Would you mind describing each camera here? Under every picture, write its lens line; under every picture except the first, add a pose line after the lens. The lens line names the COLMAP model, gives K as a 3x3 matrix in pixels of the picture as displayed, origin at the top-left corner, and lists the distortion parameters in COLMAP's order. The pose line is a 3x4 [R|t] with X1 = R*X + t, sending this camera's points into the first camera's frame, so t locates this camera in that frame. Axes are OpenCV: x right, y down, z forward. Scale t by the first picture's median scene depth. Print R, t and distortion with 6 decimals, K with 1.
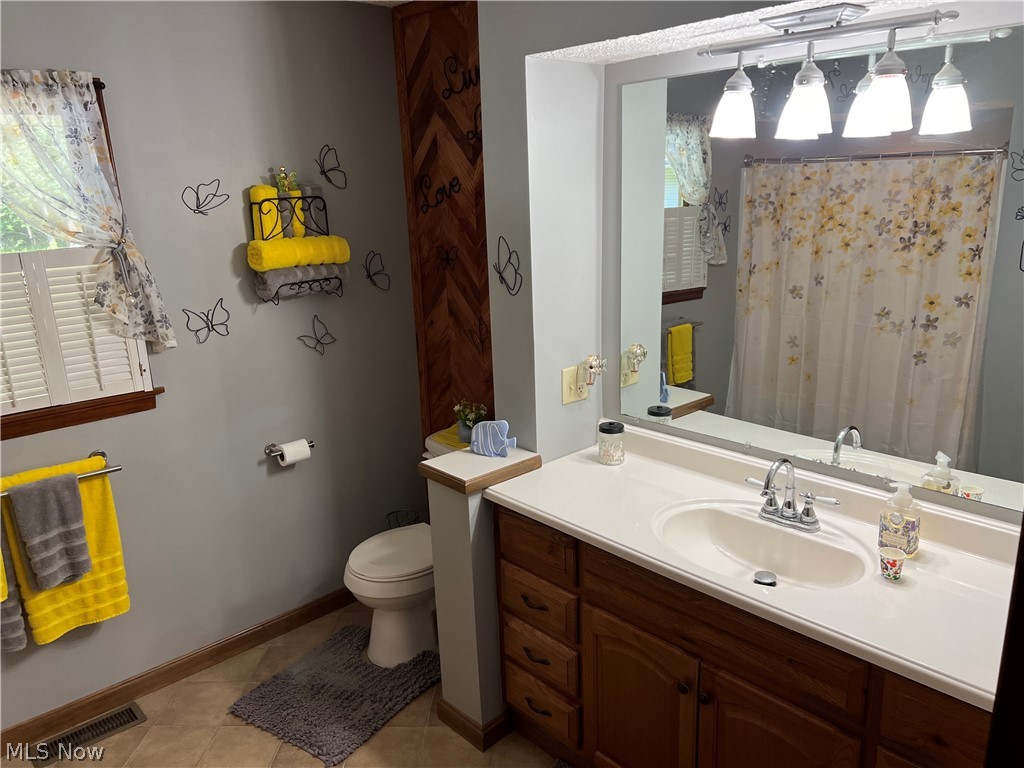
lens RADIAL K [[765.9, 0, 504.7], [0, 765.9, 388.1], [0, 0, 1]] dist [0.075089, -0.091622]
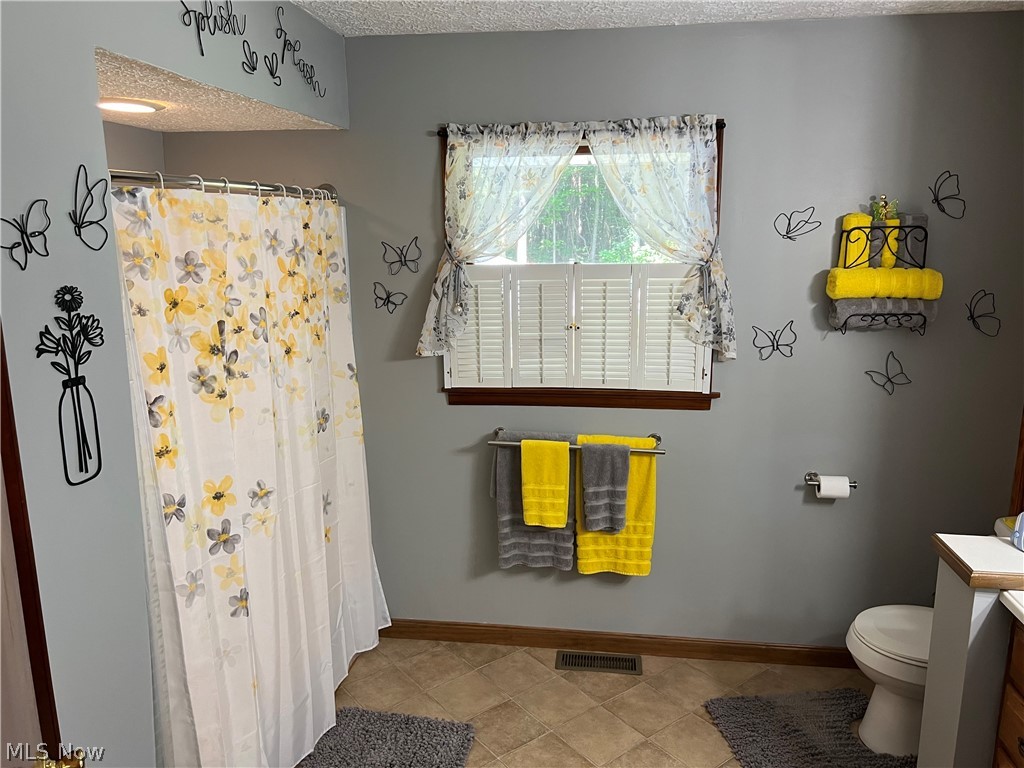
lens RADIAL K [[765.9, 0, 504.2], [0, 765.9, 377.1], [0, 0, 1]] dist [0.075089, -0.091622]
pose [[0.648754, 0.182677, -0.738747, 0.171234], [-0.215635, 0.975102, 0.051757, -0.014095], [0.729808, 0.125722, 0.671993, 0.037634]]
